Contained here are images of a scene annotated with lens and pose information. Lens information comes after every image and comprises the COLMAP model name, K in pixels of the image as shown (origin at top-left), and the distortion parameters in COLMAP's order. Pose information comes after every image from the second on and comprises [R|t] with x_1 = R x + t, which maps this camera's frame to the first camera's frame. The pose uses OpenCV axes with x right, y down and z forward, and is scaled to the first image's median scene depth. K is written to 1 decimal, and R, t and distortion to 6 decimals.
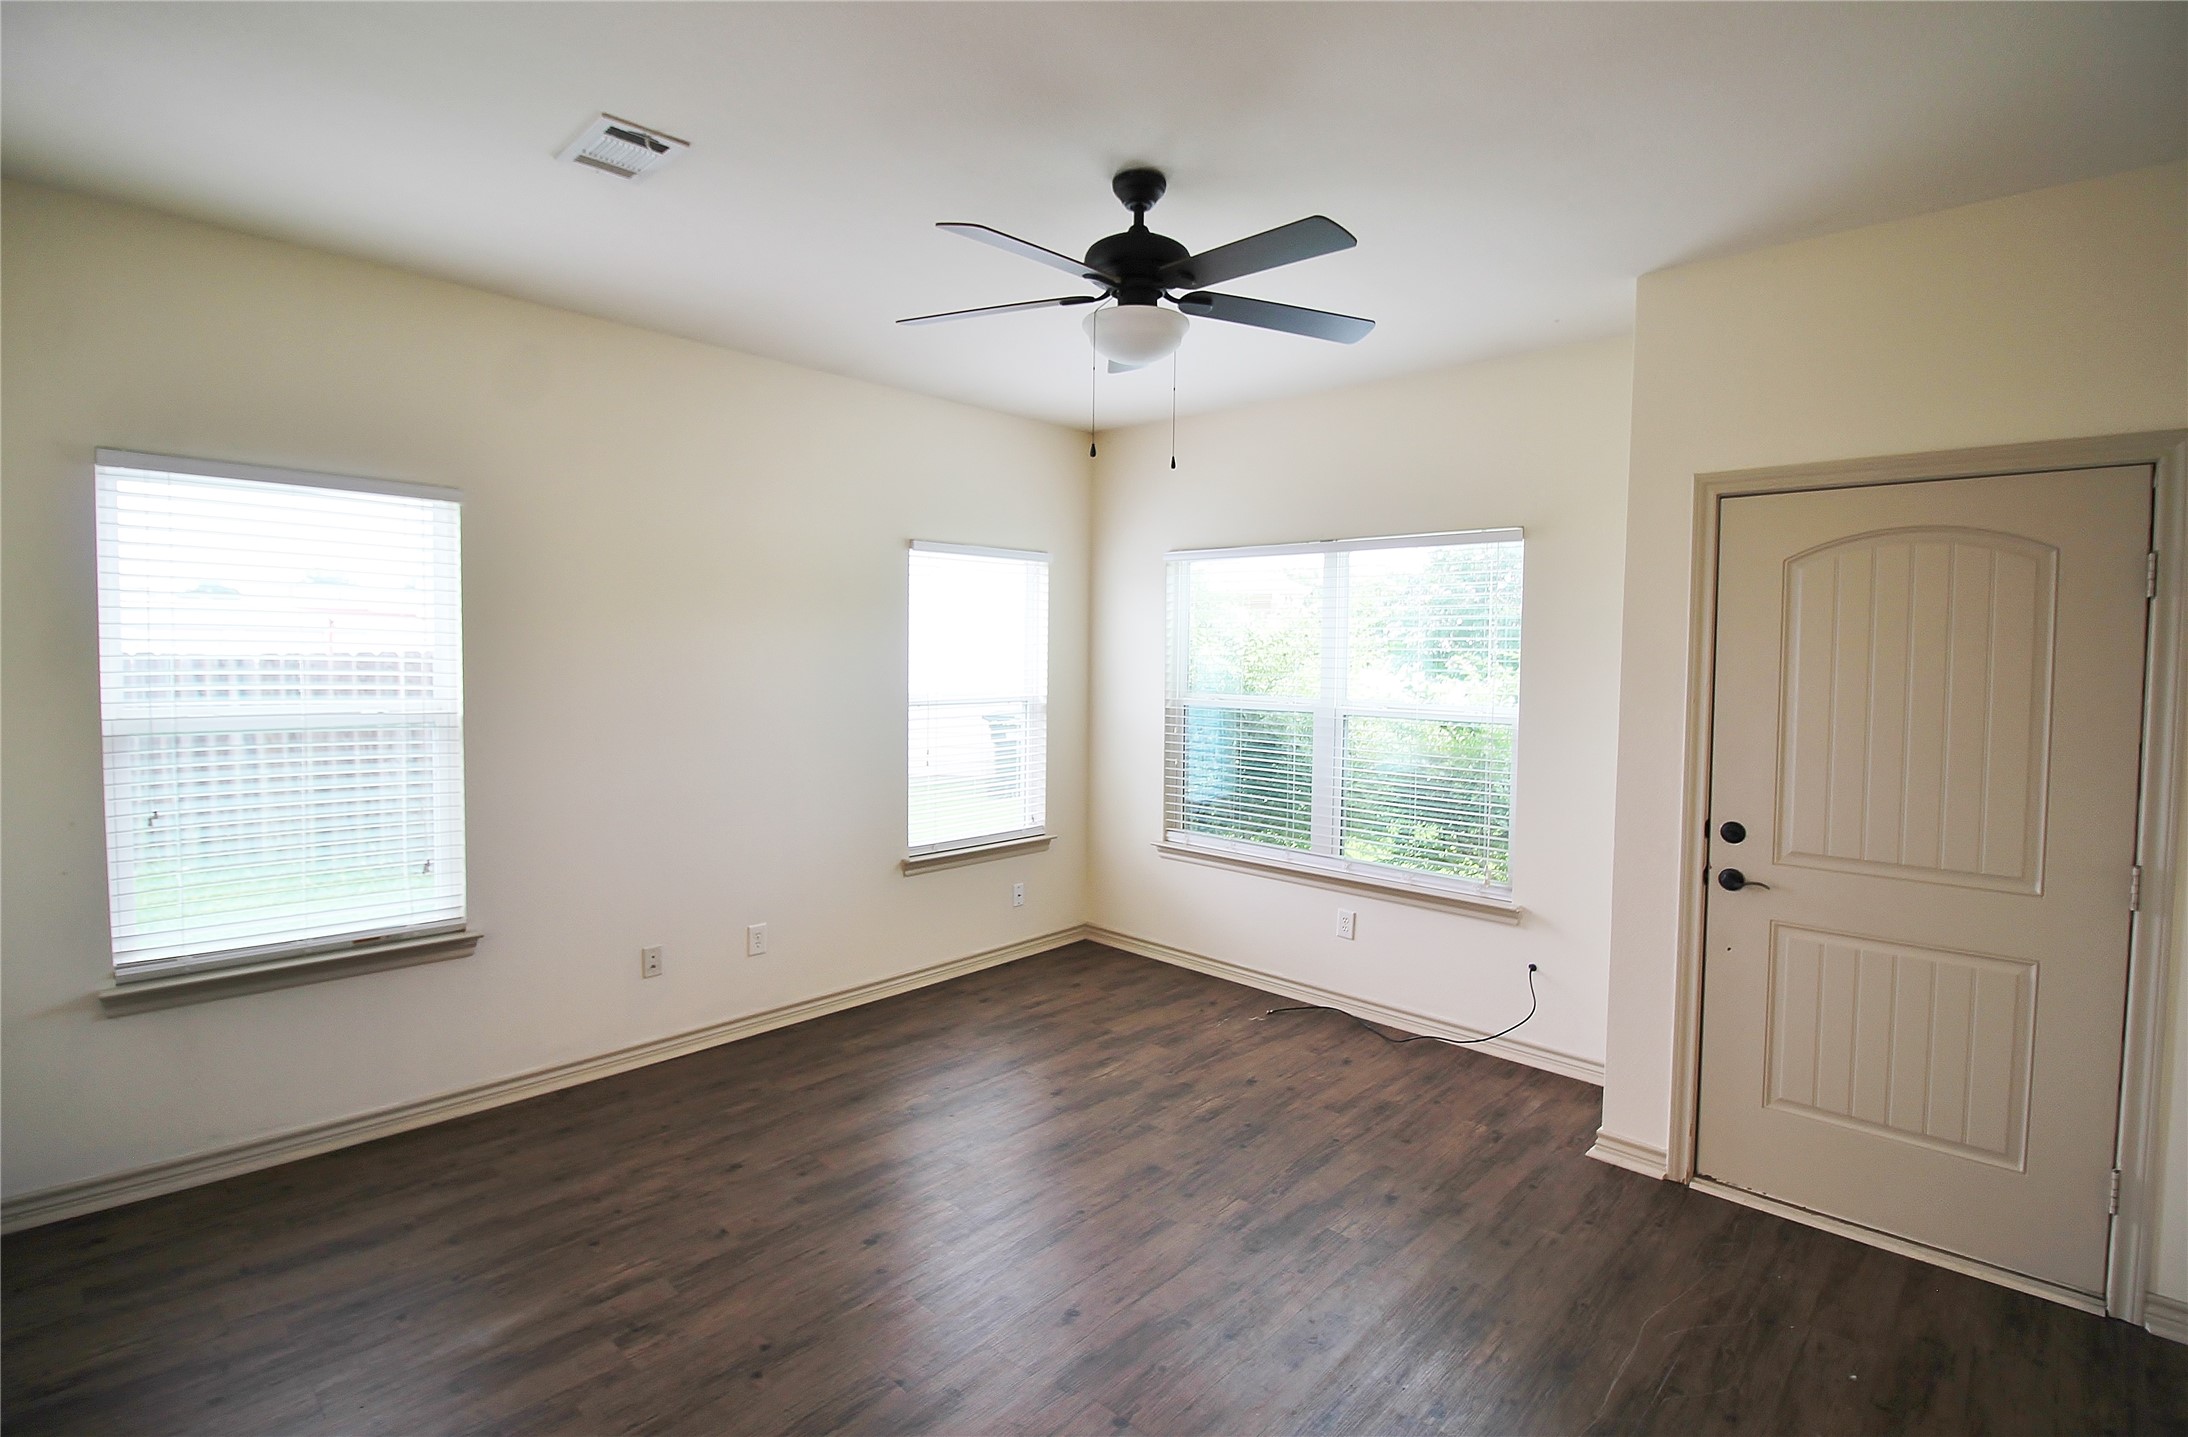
lens RADIAL K [[1012.4, 0, 1103.6], [0, 1012.4, 699.6], [0, 0, 1]] dist [-0.022431, -0.002568]
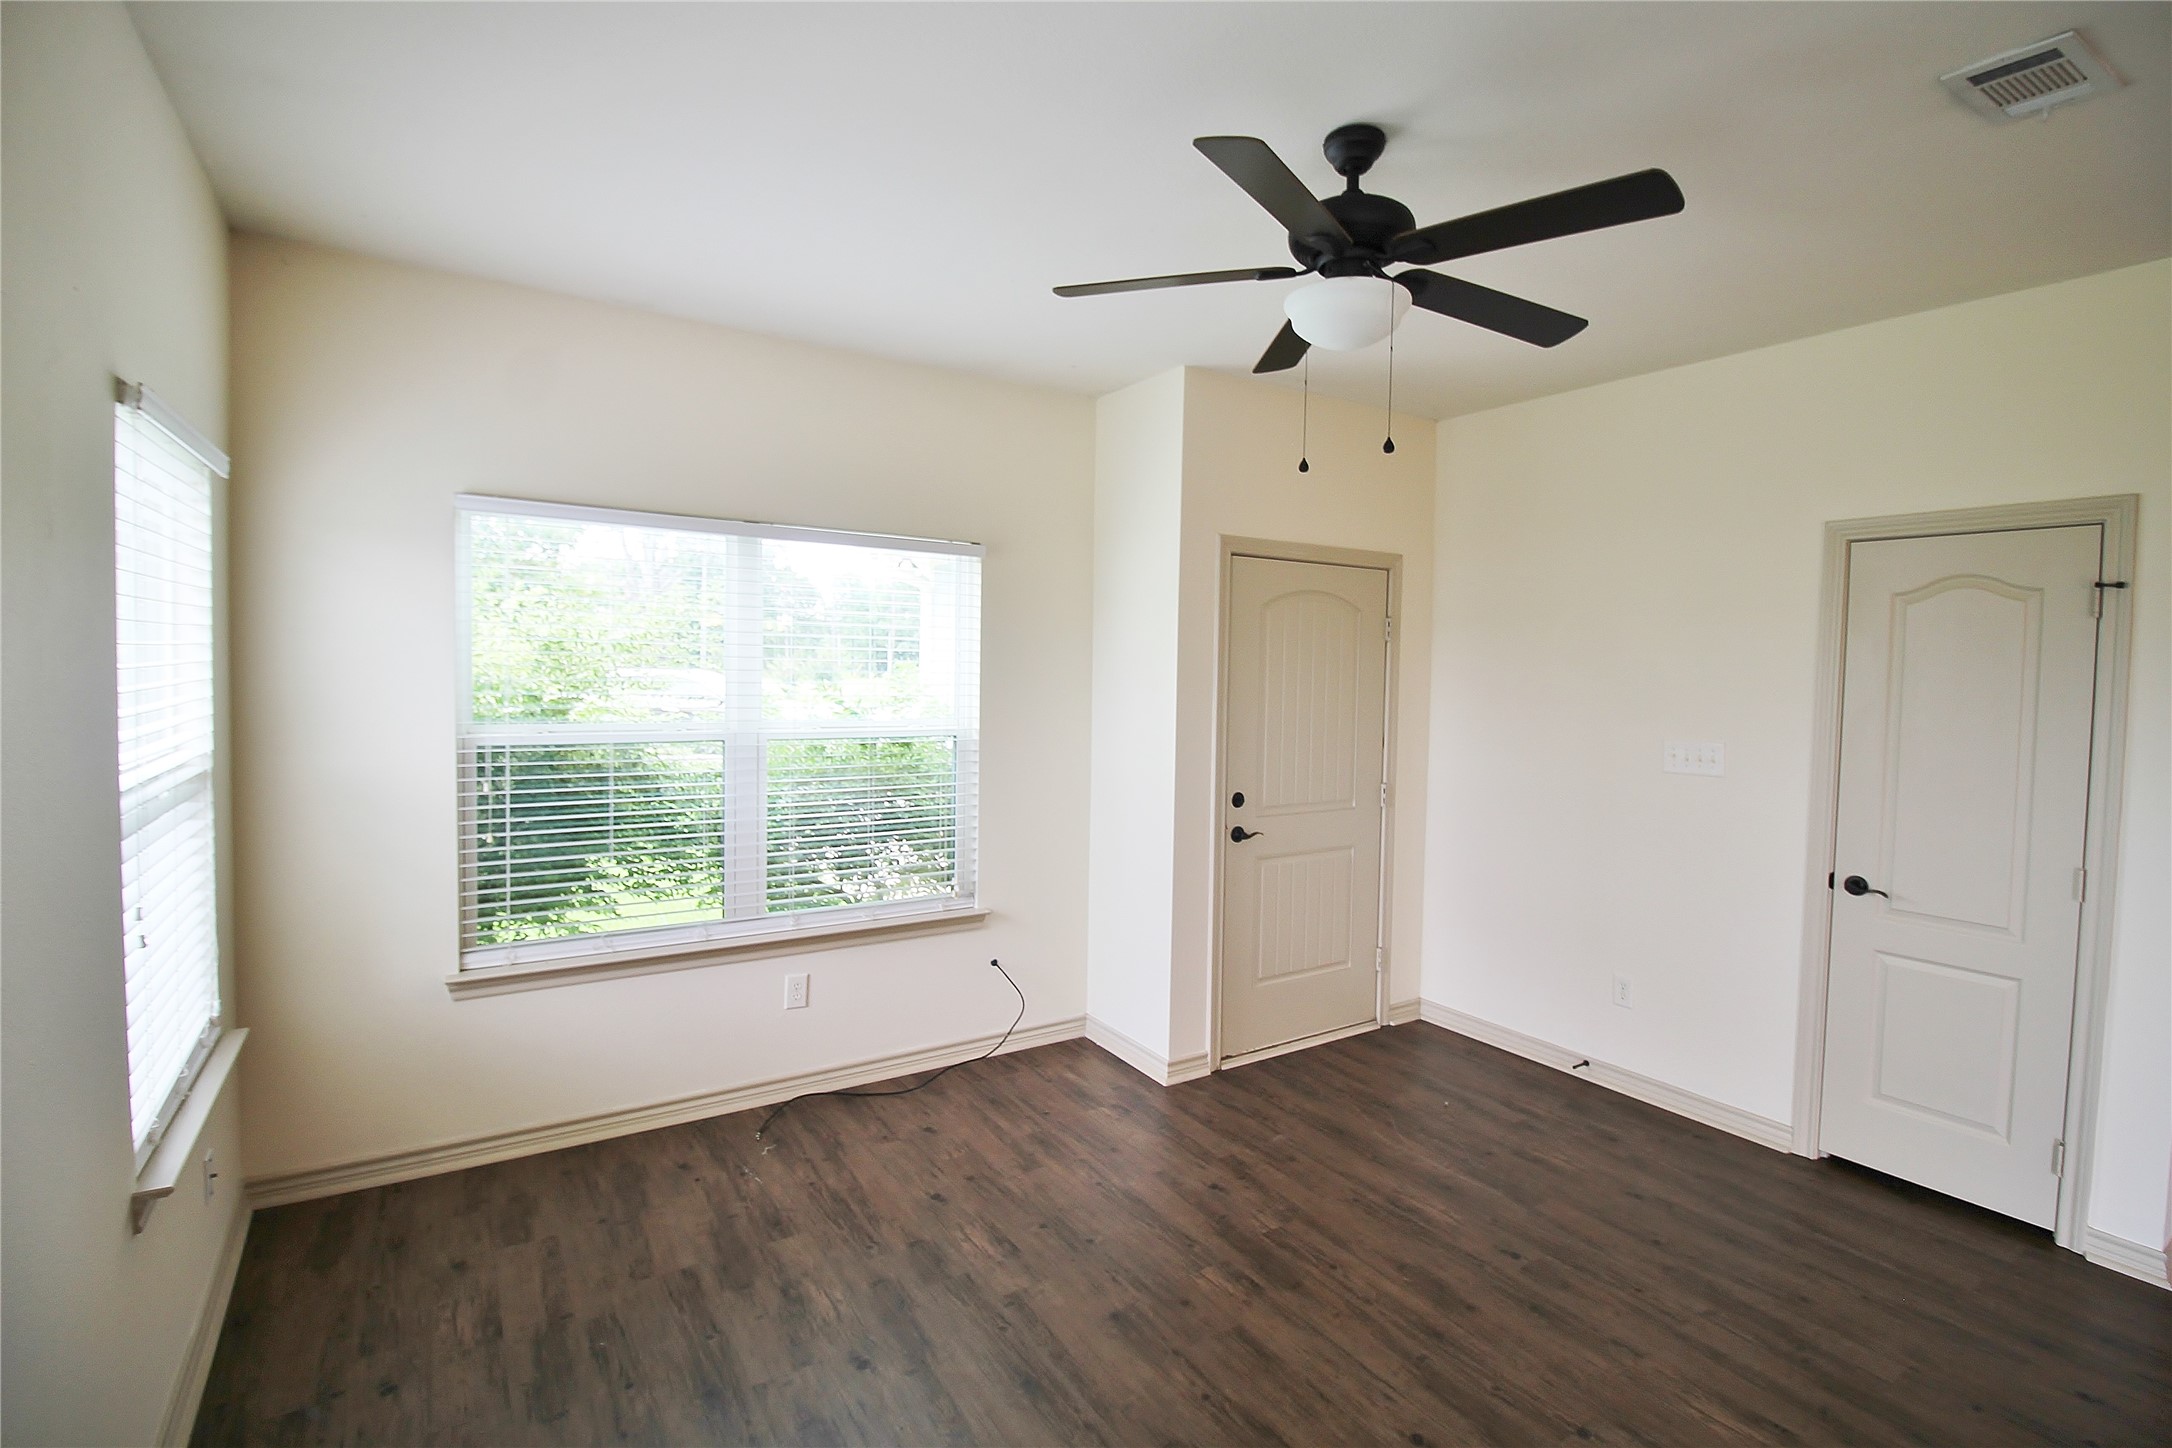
lens RADIAL K [[998.4, 0, 1088.3], [0, 998.4, 714.8], [0, 0, 1]] dist [-0.008357, -0.008686]
pose [[0.244059, -0.056272, 0.968126, -0.539492], [0.030641, 0.998264, 0.050300, -0.042949], [-0.969276, 0.017388, 0.245359, 0.631179]]
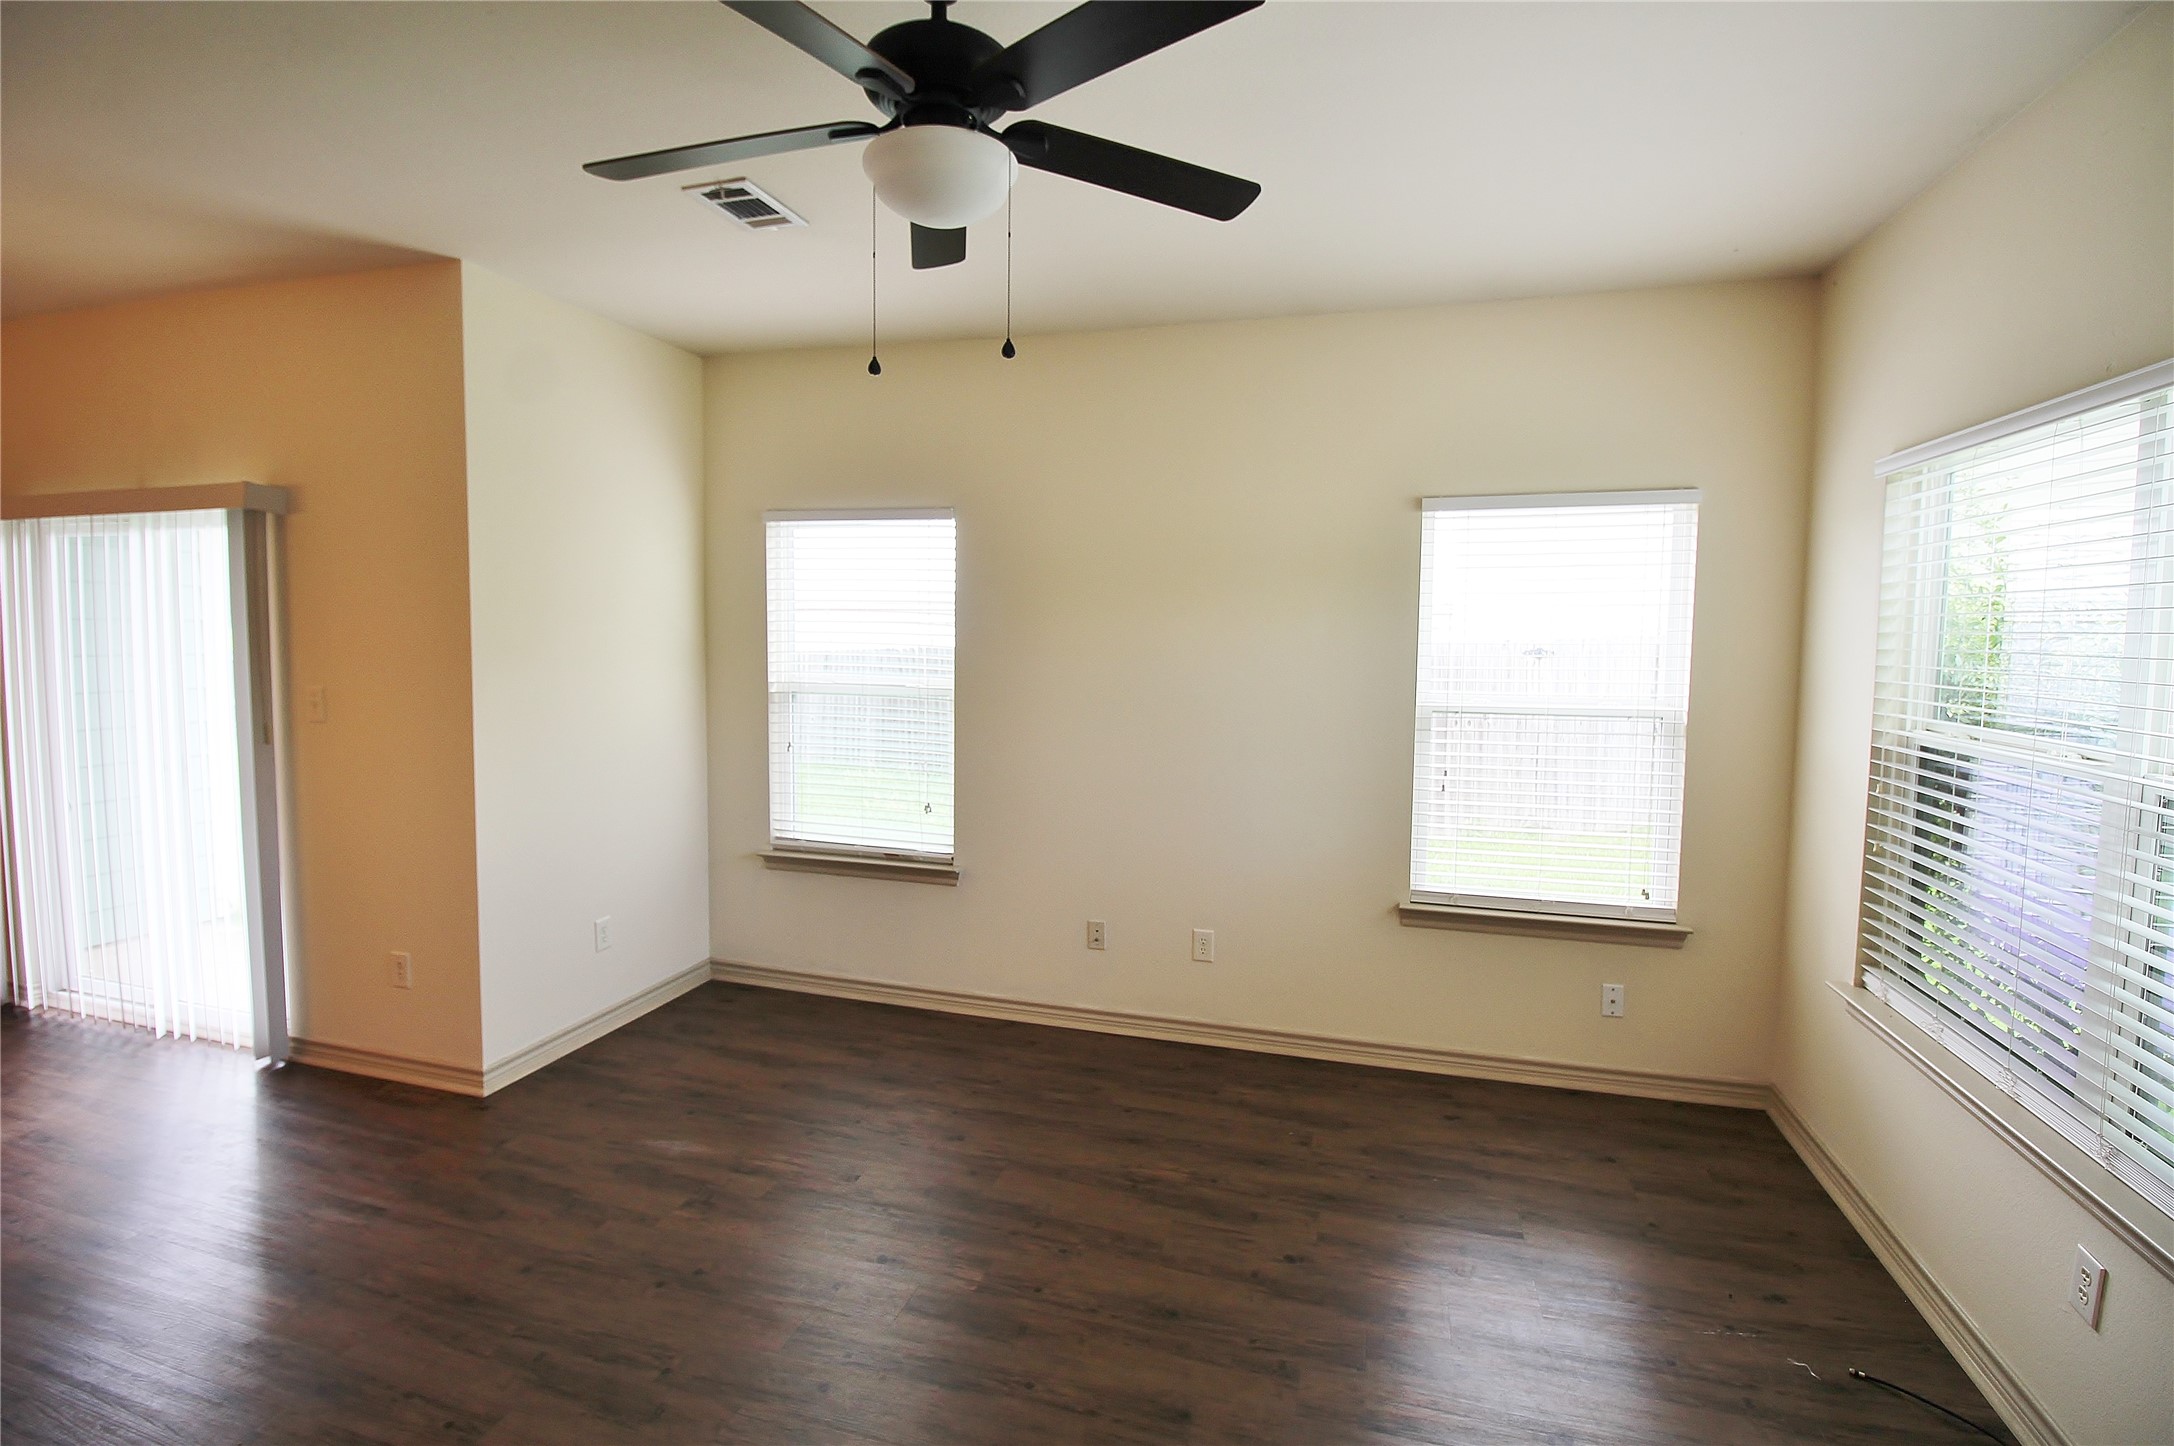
lens RADIAL K [[999.3, 0, 1091.0], [0, 999.3, 707.6], [0, 0, 1]] dist [-0.008357, -0.008686]
pose [[0.452347, 0.056869, -0.890027, 0.444602], [-0.046728, 0.998105, 0.040026, -0.018326], [0.890617, 0.023484, 0.454147, 0.491802]]
